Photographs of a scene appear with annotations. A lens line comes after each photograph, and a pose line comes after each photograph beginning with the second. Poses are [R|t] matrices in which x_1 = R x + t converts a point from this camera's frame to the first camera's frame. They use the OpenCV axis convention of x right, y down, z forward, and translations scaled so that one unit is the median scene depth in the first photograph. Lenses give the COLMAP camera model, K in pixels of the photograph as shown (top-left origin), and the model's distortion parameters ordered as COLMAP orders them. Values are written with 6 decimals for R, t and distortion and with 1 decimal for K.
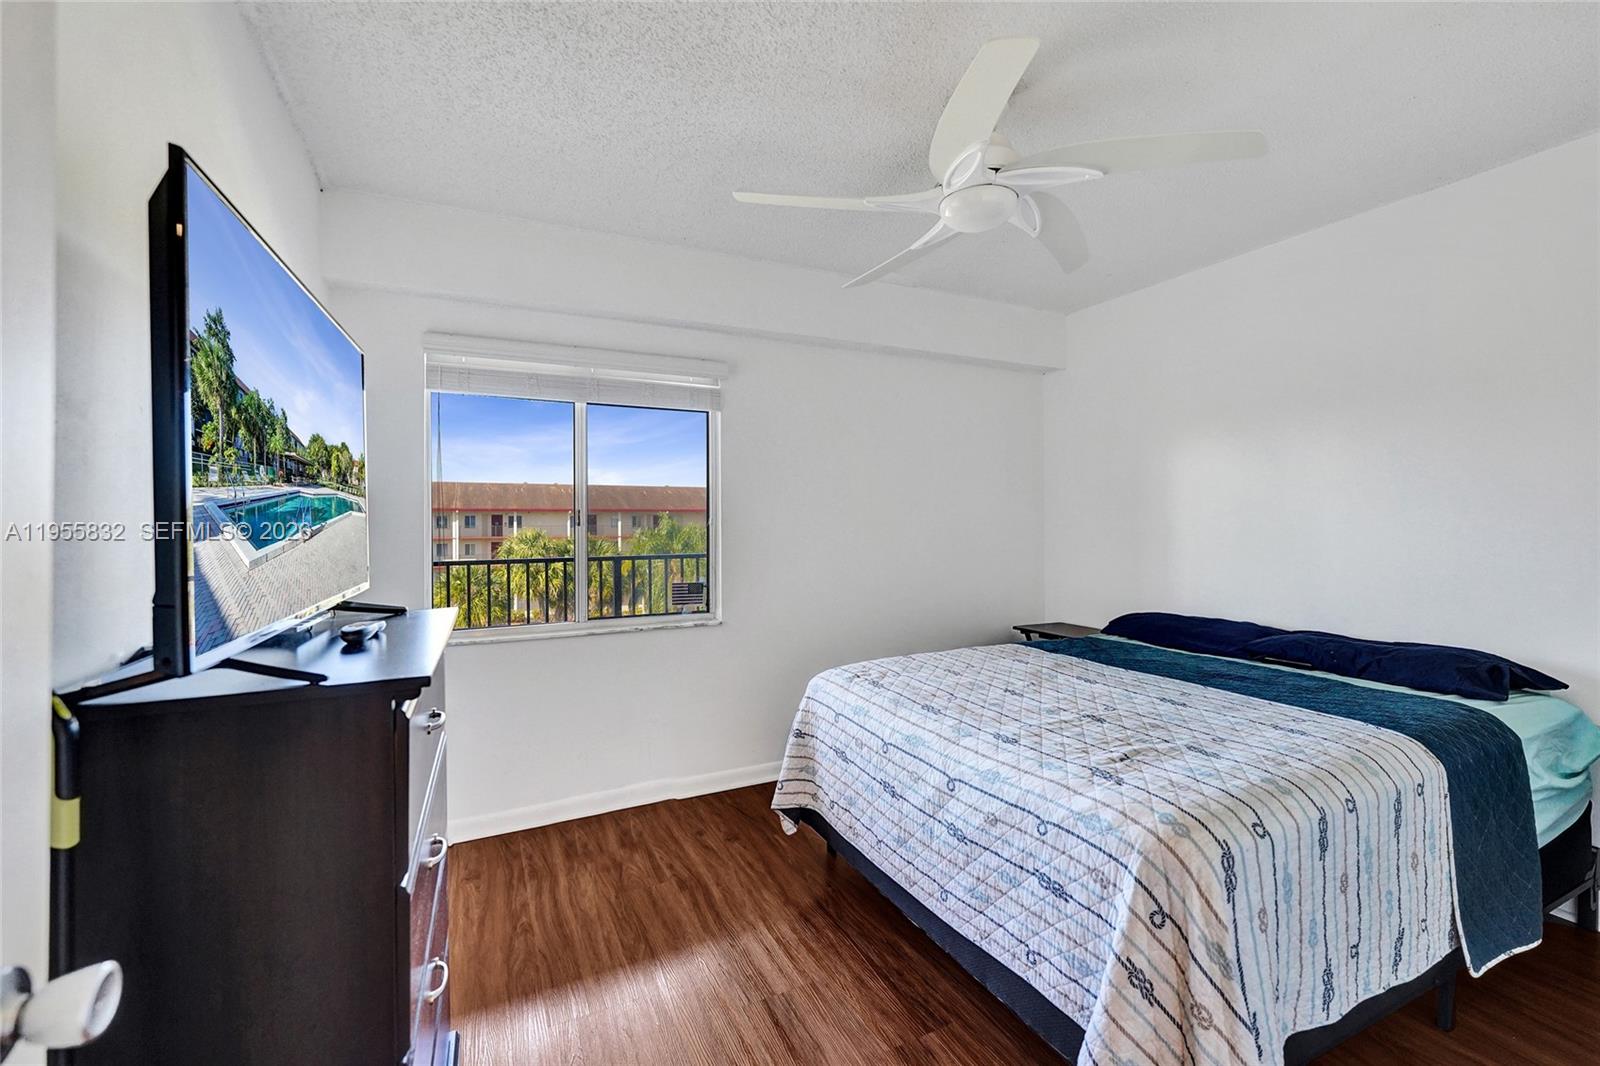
lens RADIAL K [[668.1, 0, 794.0], [0, 668.1, 534.3], [0, 0, 1]] dist [-0.002987, -0.000453]
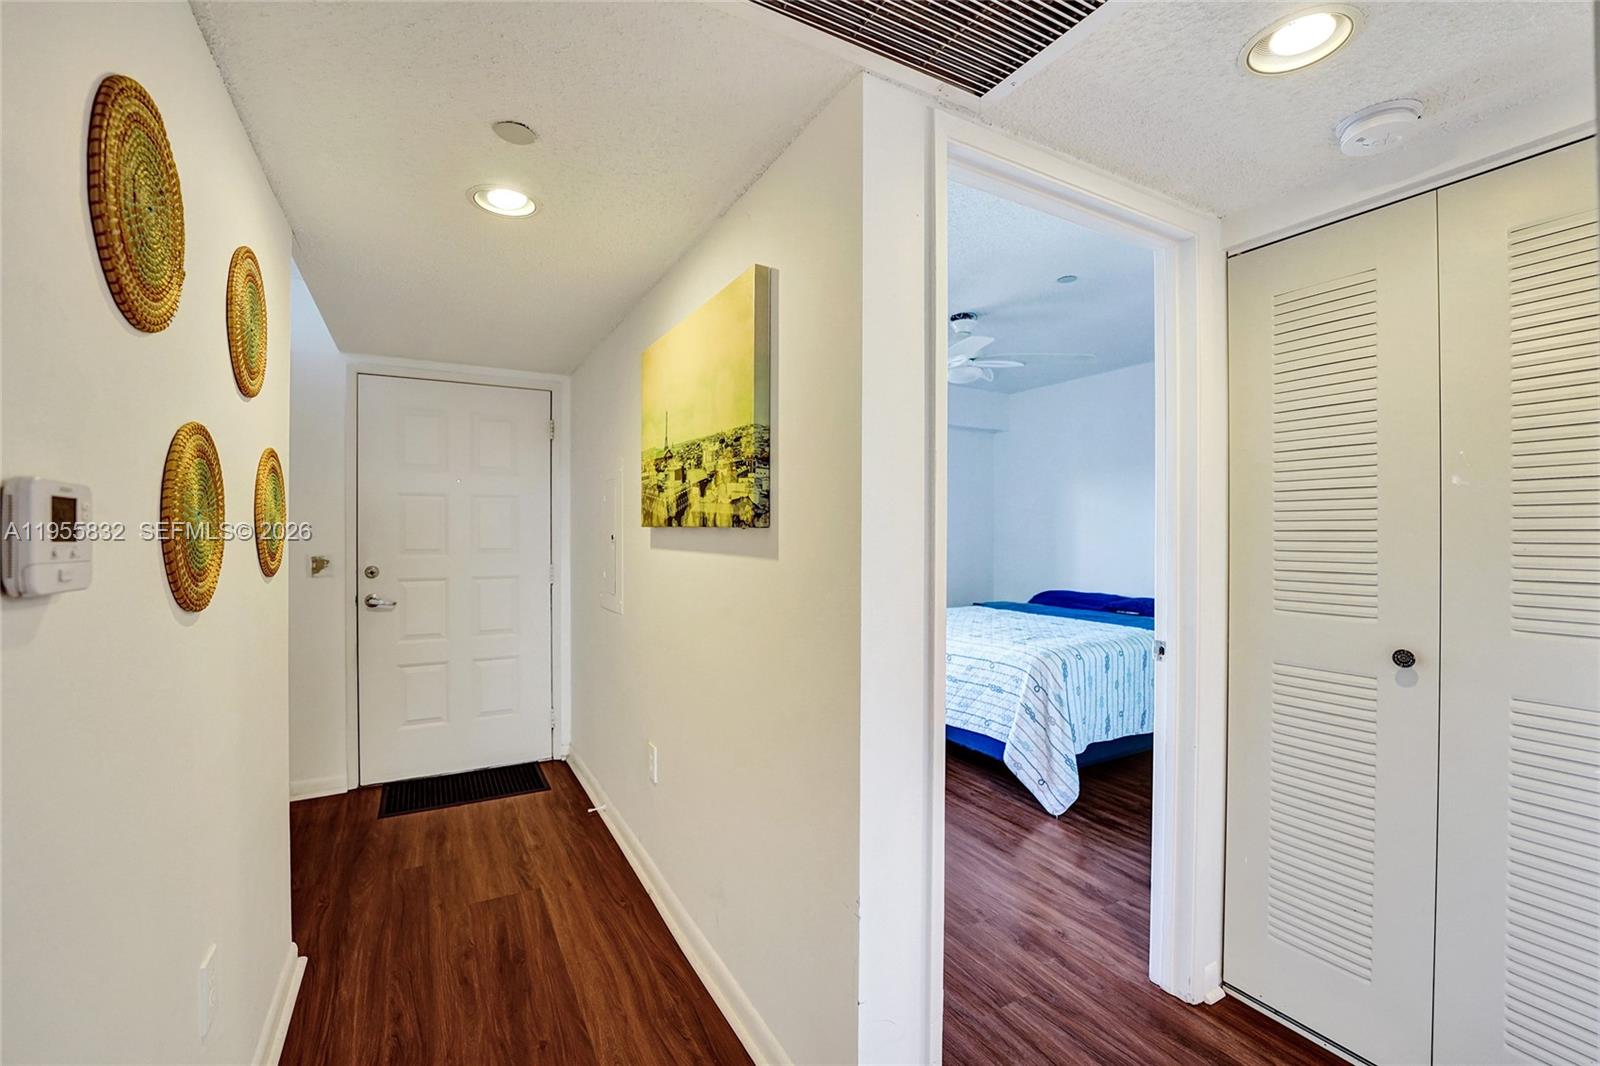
lens RADIAL K [[668.1, 0, 782.7], [0, 668.1, 536.0], [0, 0, 1]] dist [-0.002987, -0.000453]
pose [[0.998424, 0.012489, 0.054712, -0.521271], [-0.012009, 0.999887, -0.009085, 0.029323], [-0.054820, 0.008414, 0.998461, -1.369573]]
